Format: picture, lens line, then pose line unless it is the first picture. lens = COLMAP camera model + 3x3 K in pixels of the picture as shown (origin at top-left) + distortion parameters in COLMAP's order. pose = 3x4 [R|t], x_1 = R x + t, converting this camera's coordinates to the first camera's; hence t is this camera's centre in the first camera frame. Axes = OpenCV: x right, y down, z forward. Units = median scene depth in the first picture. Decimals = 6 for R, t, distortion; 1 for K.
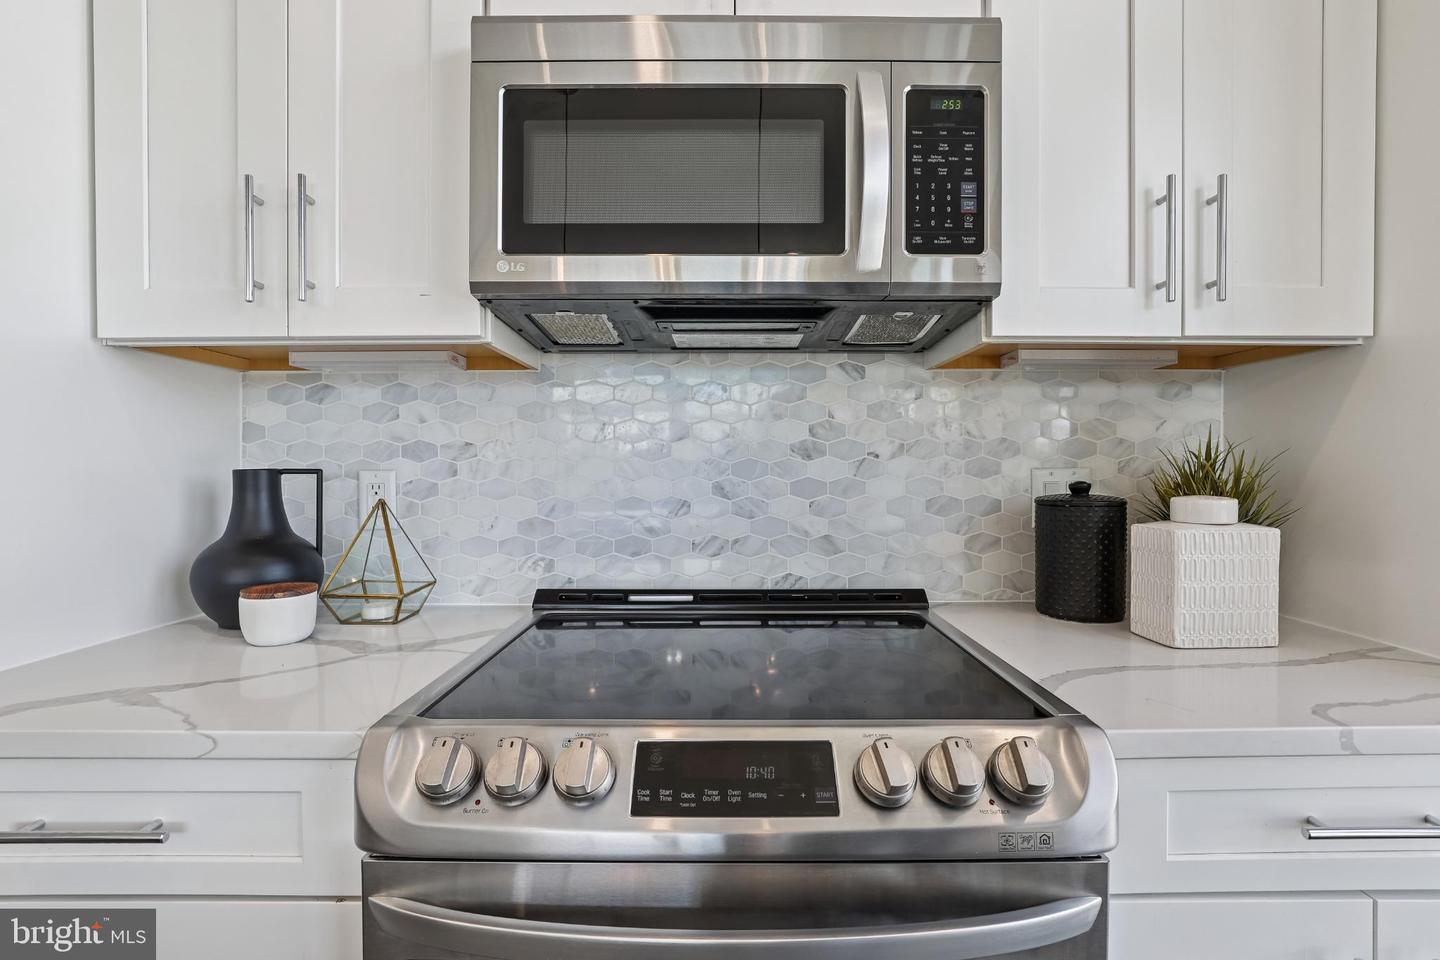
lens RADIAL K [[658.0, 0, 727.5], [0, 658.0, 471.0], [0, 0, 1]] dist [-0.007879, 0.004016]
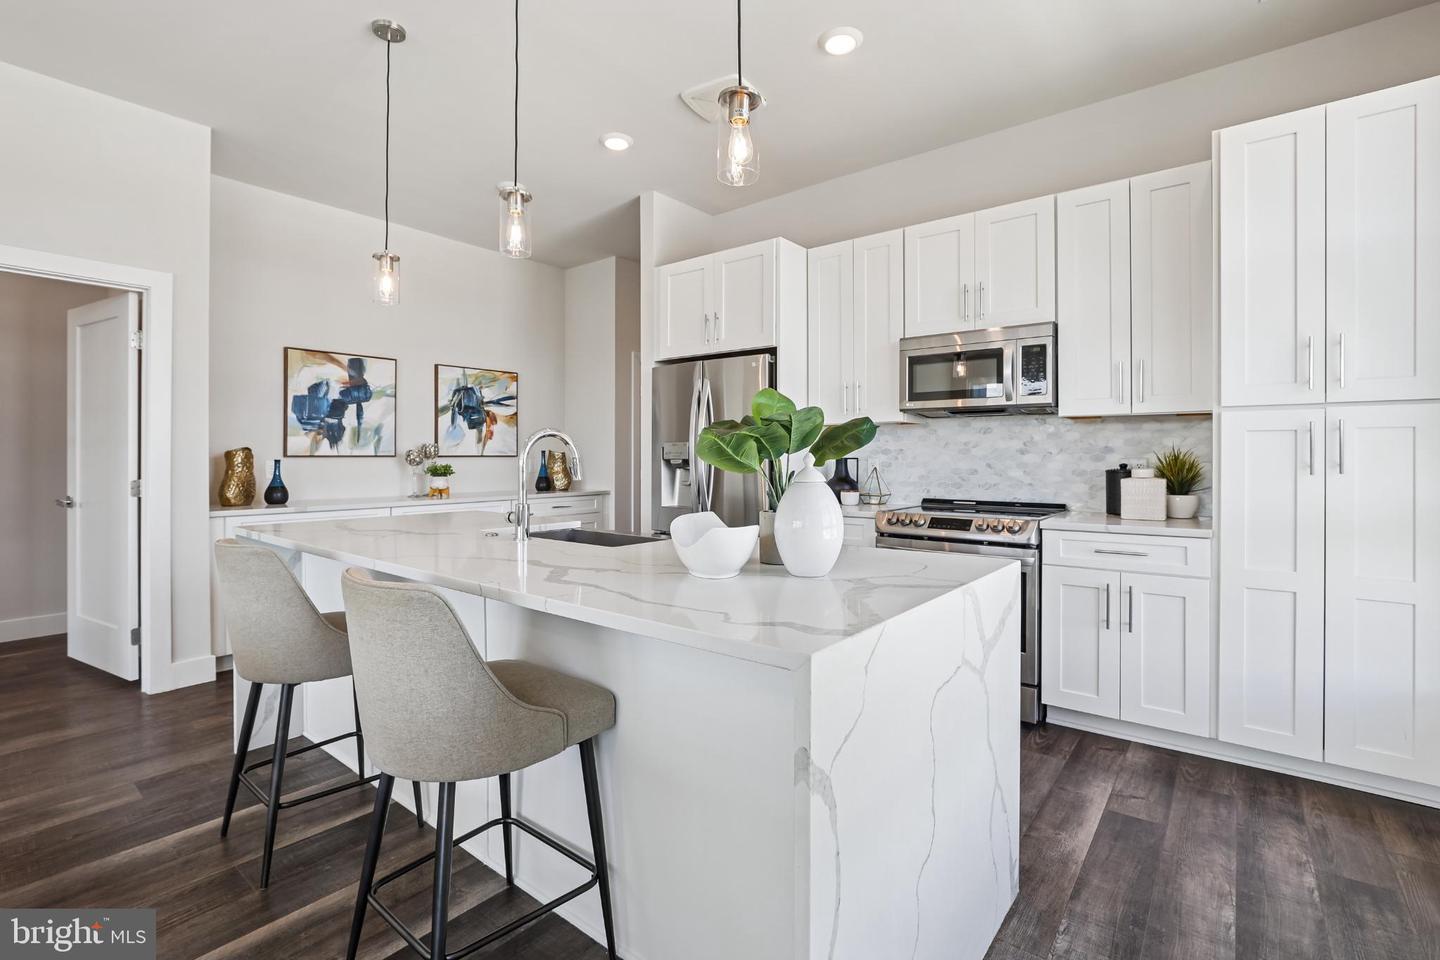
lens RADIAL K [[658.0, 0, 708.9], [0, 658.0, 456.4], [0, 0, 1]] dist [-0.007879, 0.004016]
pose [[0.768508, 0.002500, -0.639836, 0.856734], [-0.005926, 0.999977, -0.003210, 0.005103], [0.639813, 0.006259, 0.768505, -1.882274]]
